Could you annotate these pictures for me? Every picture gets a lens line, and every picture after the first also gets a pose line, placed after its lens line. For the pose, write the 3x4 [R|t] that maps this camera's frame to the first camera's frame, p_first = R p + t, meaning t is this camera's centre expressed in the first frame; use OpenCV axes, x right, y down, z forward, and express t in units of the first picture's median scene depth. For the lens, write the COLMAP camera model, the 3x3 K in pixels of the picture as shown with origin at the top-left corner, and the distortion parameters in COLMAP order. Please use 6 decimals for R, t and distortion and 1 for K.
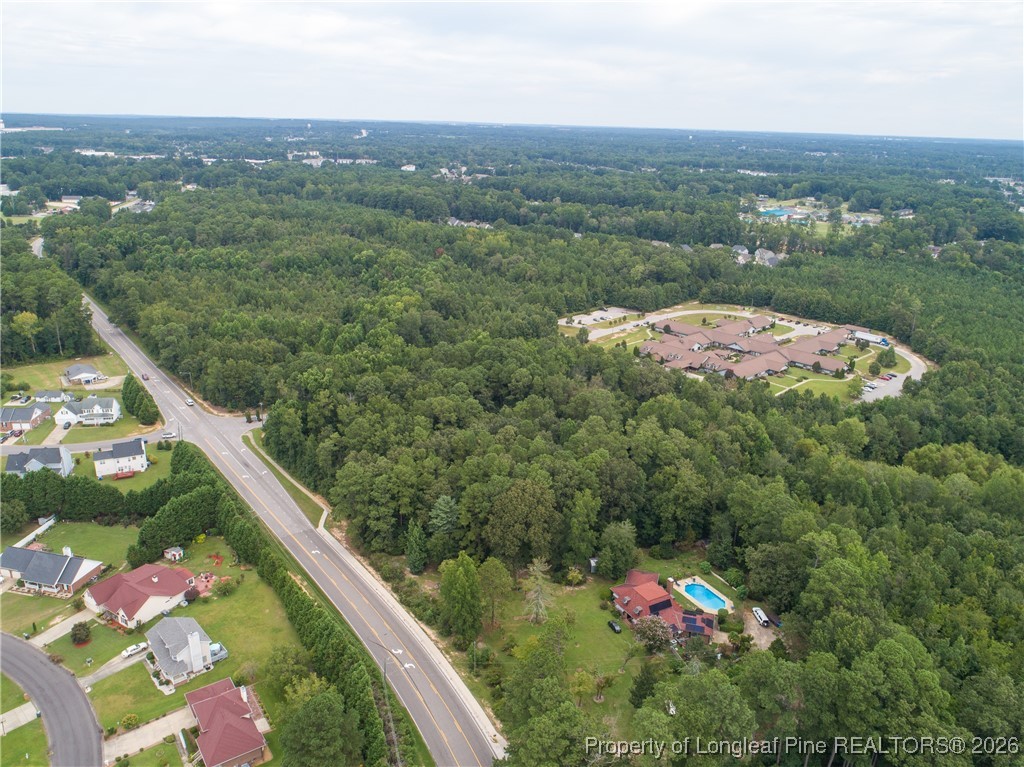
lens RADIAL K [[772.9, 0, 511.8], [0, 772.9, 385.5], [0, 0, 1]] dist [-0.021949, 0.010887]
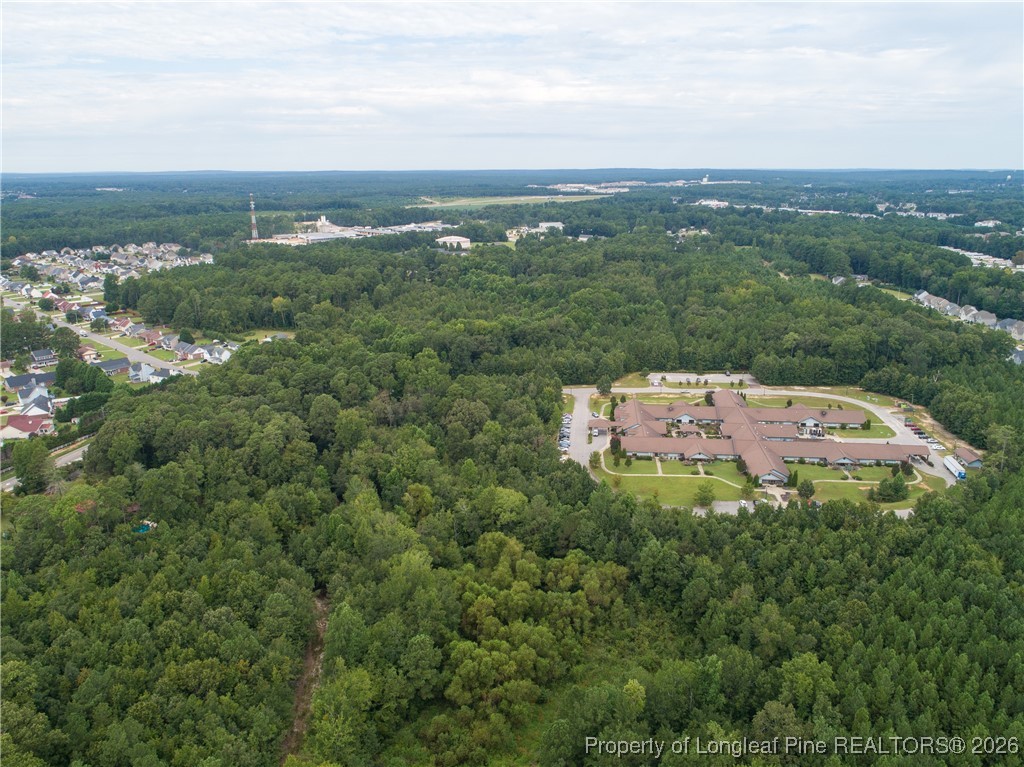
lens RADIAL K [[774.4, 0, 515.8], [0, 774.4, 383.2], [0, 0, 1]] dist [-0.022329, 0.012313]
pose [[0.658388, 0.178273, -0.731261, 0.618033], [-0.226594, 0.973420, 0.033295, -0.062216], [0.717760, 0.143778, 0.681284, 0.215624]]
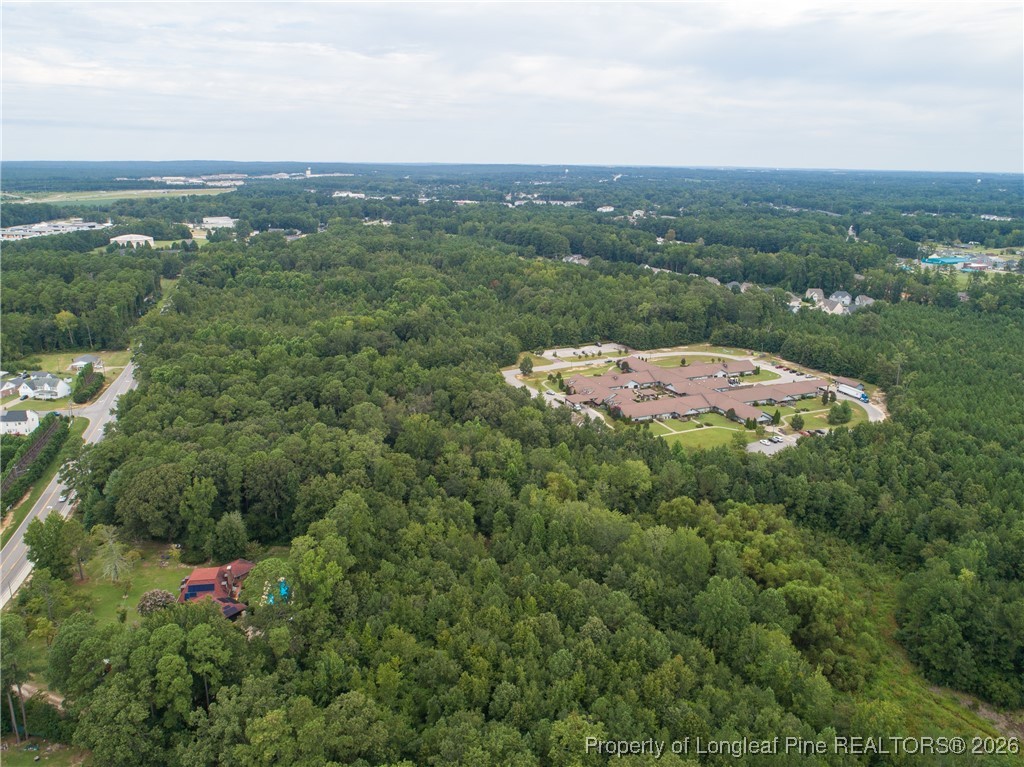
lens RADIAL K [[772.9, 0, 513.0], [0, 772.9, 379.9], [0, 0, 1]] dist [-0.021949, 0.010887]
pose [[0.943869, 0.077475, -0.321105, 0.338485], [-0.096780, 0.994307, -0.044576, 0.001012], [0.315824, 0.073151, 0.945994, 0.034378]]
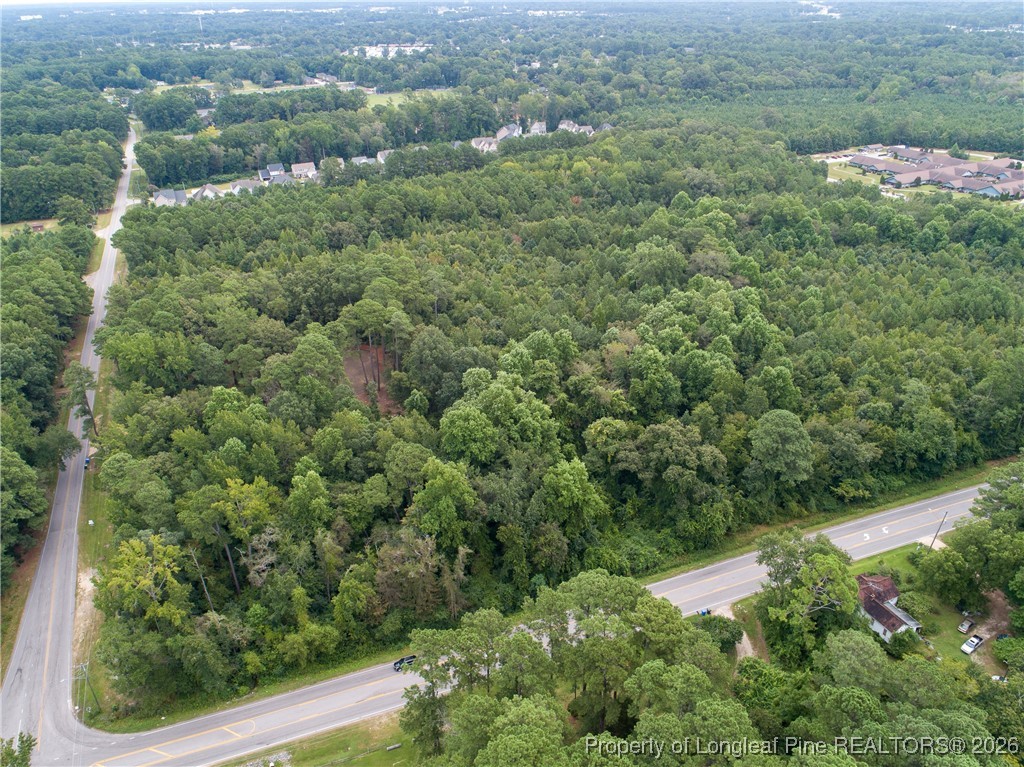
lens RADIAL K [[772.9, 0, 509.3], [0, 772.9, 383.7], [0, 0, 1]] dist [-0.021949, 0.010887]
pose [[0.299913, -0.465516, 0.832675, -0.835694], [0.334584, 0.868739, 0.365167, -0.343570], [-0.893368, 0.169081, 0.416300, 0.934106]]
